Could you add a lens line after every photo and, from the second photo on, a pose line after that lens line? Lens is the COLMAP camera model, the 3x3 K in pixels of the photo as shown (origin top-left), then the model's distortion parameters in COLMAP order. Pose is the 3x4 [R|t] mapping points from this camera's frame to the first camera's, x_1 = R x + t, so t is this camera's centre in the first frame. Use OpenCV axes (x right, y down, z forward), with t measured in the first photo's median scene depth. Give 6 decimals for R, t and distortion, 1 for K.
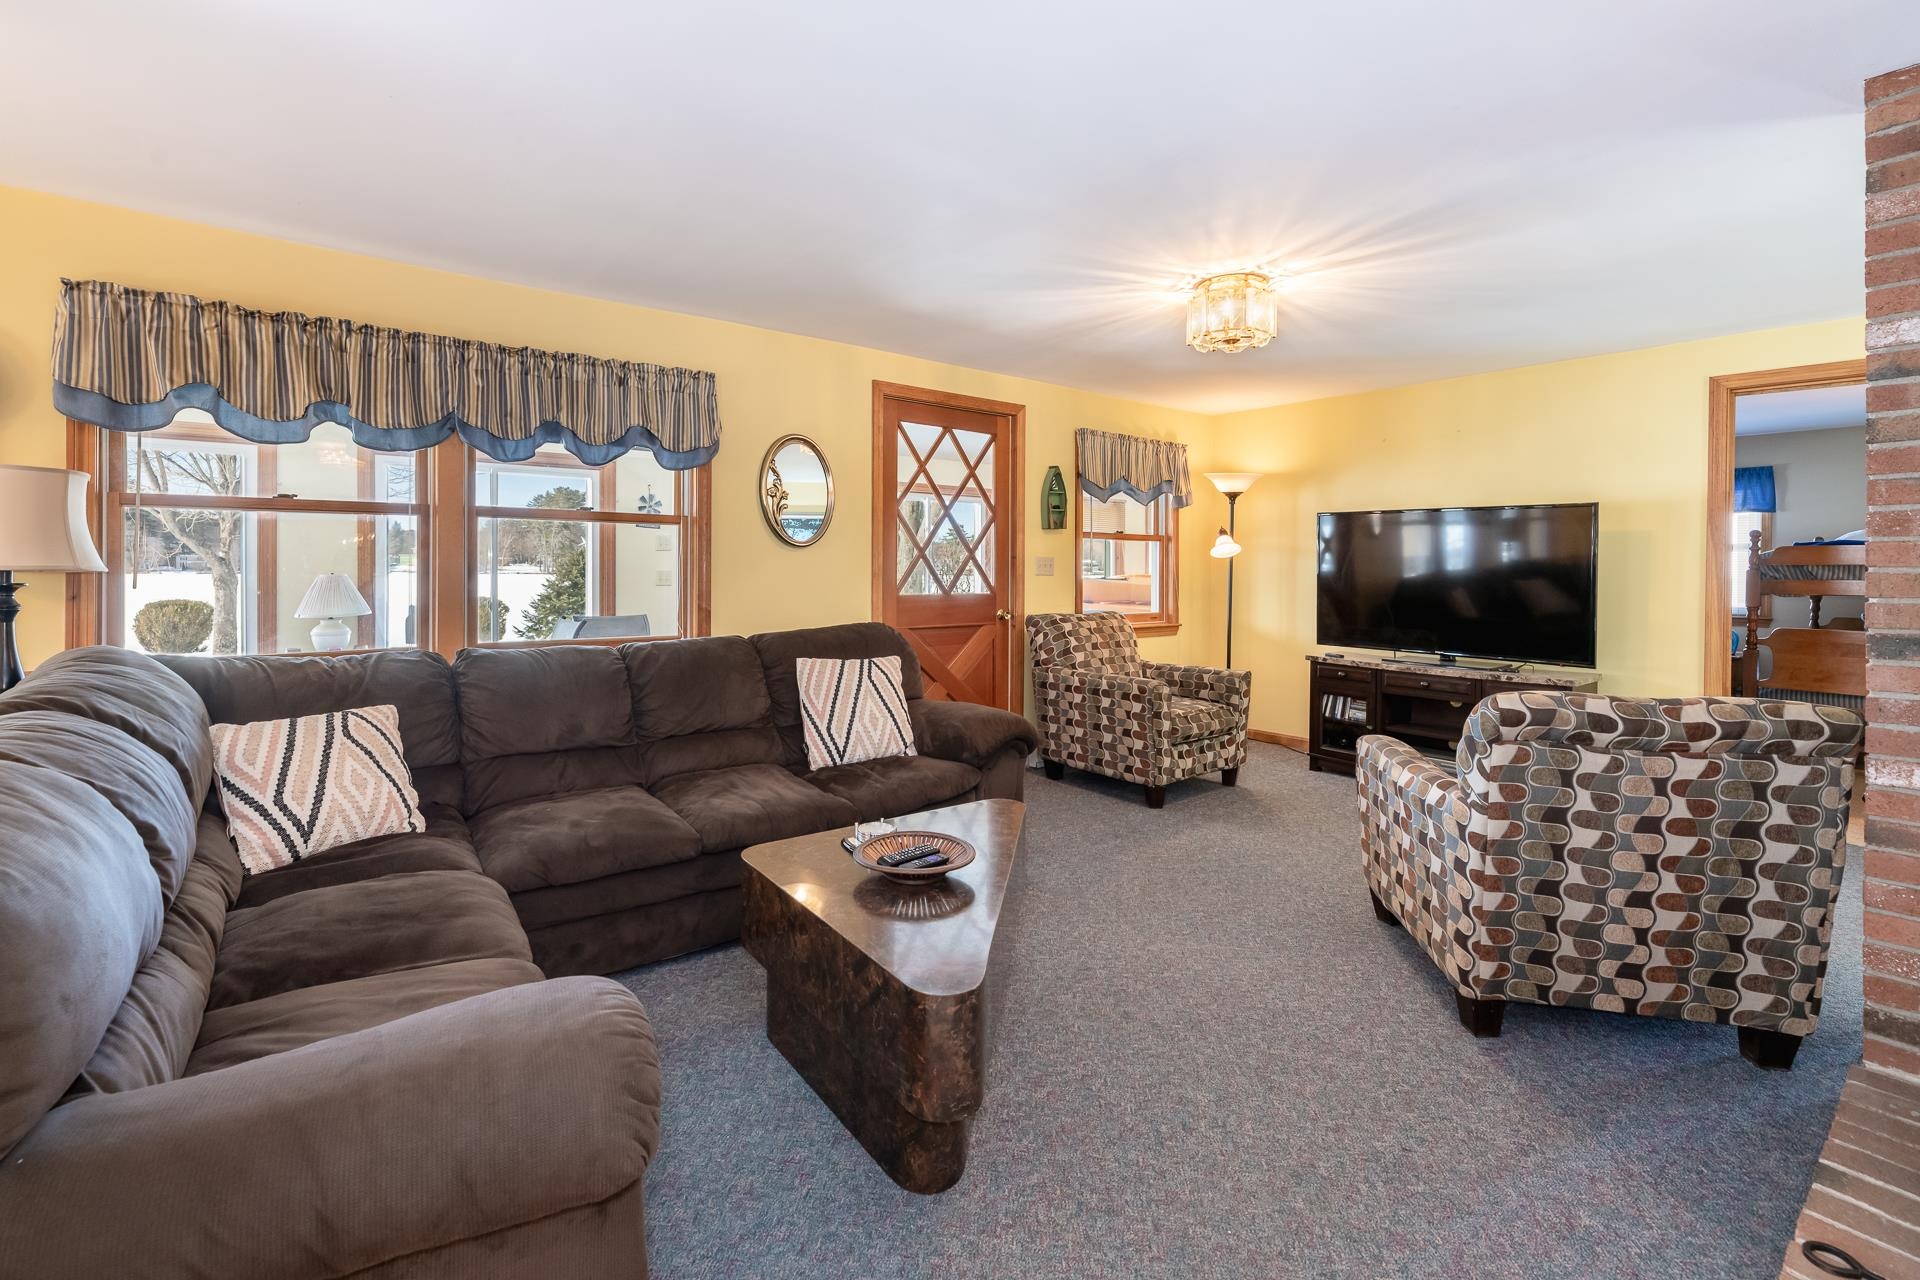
lens RADIAL K [[815.2, 0, 964.2], [0, 815.2, 580.5], [0, 0, 1]] dist [-0.002601, 0.000135]
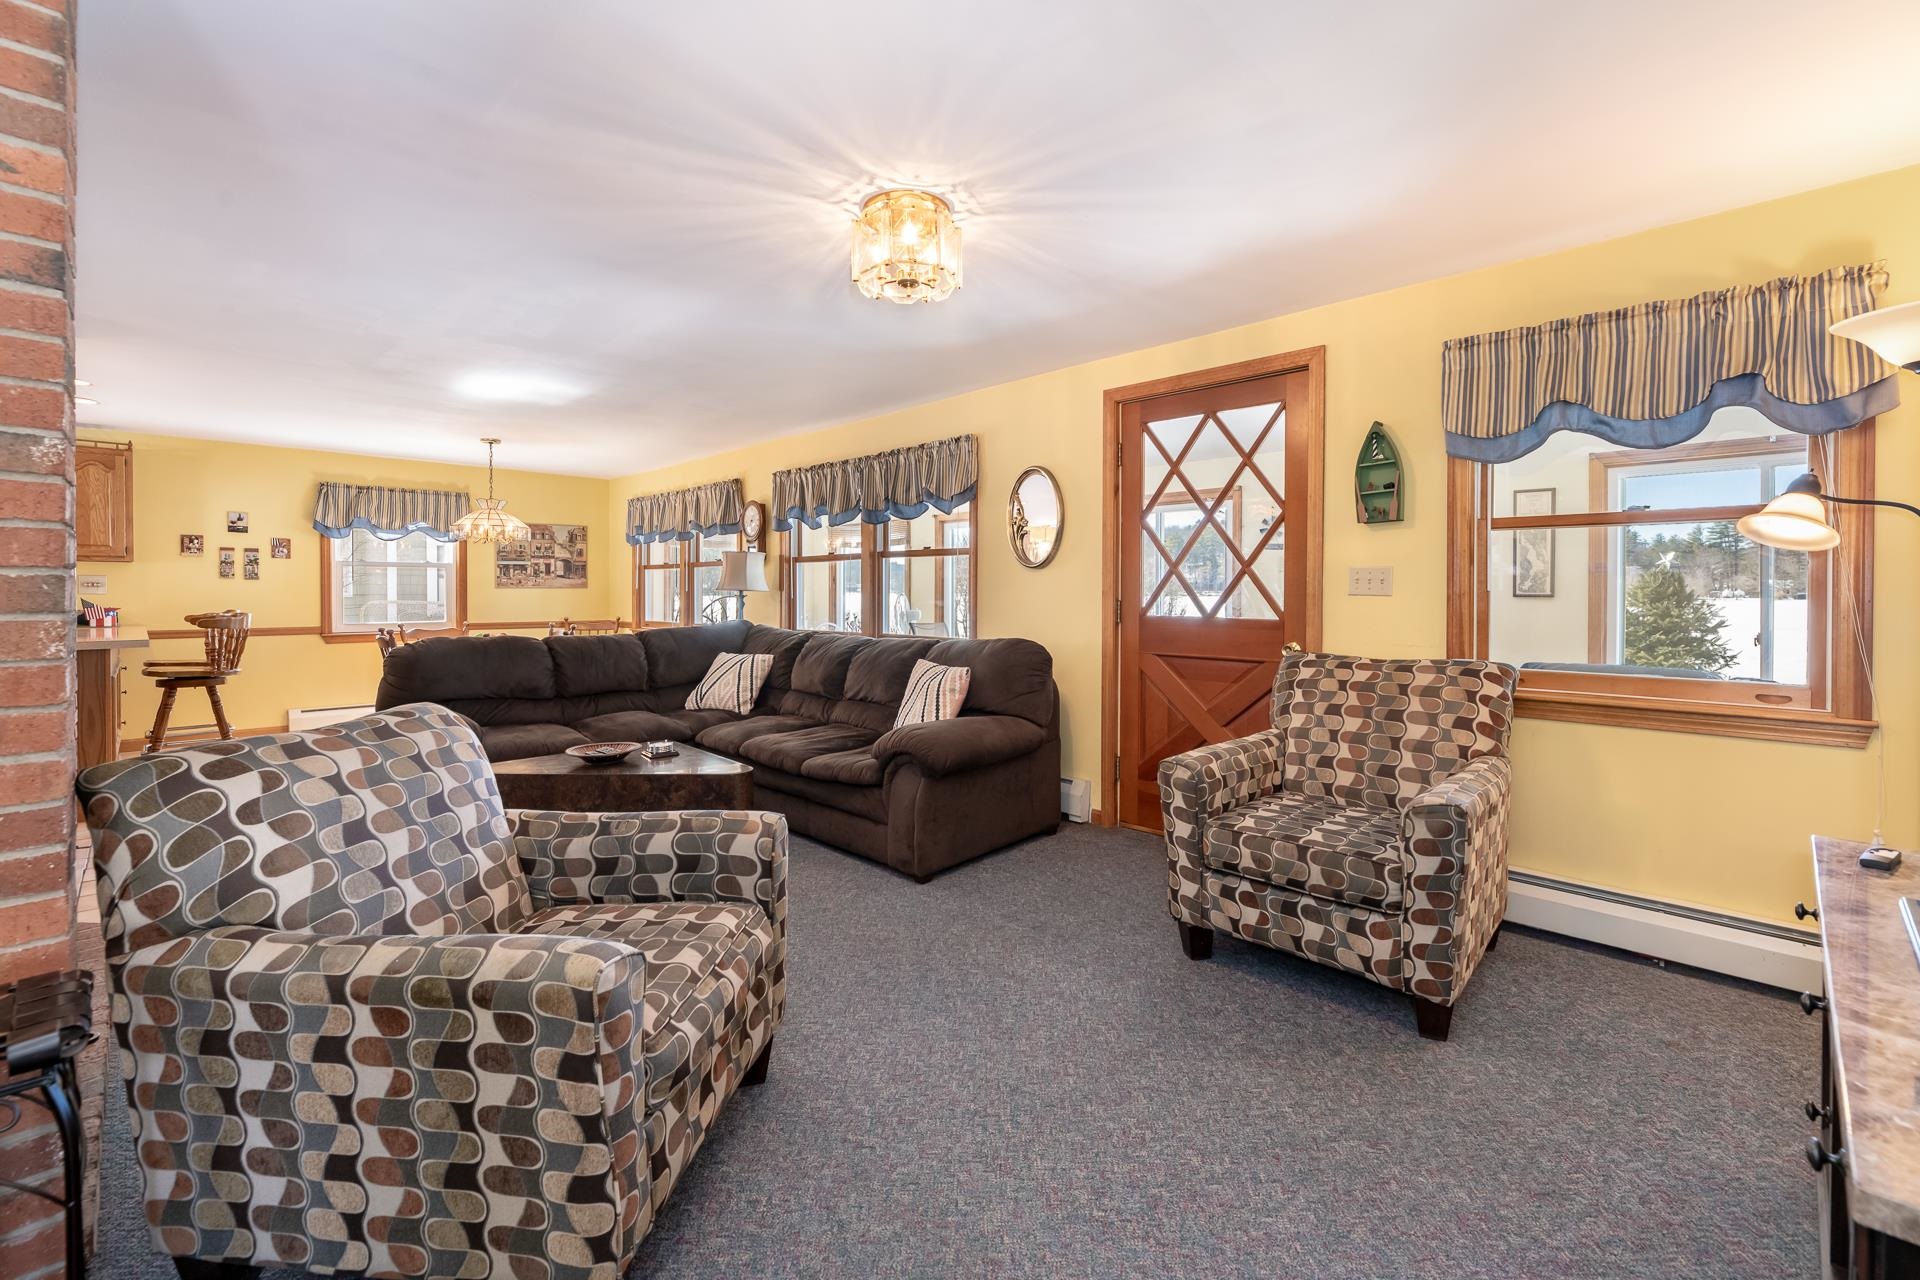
lens RADIAL K [[815.2, 0, 966.2], [0, 815.2, 599.9], [0, 0, 1]] dist [-0.002601, 0.000135]
pose [[0.132591, 0.014880, -0.991059, 0.792191], [-0.005417, 0.999883, 0.014288, -0.011459], [0.991156, 0.003474, 0.132656, 0.684506]]
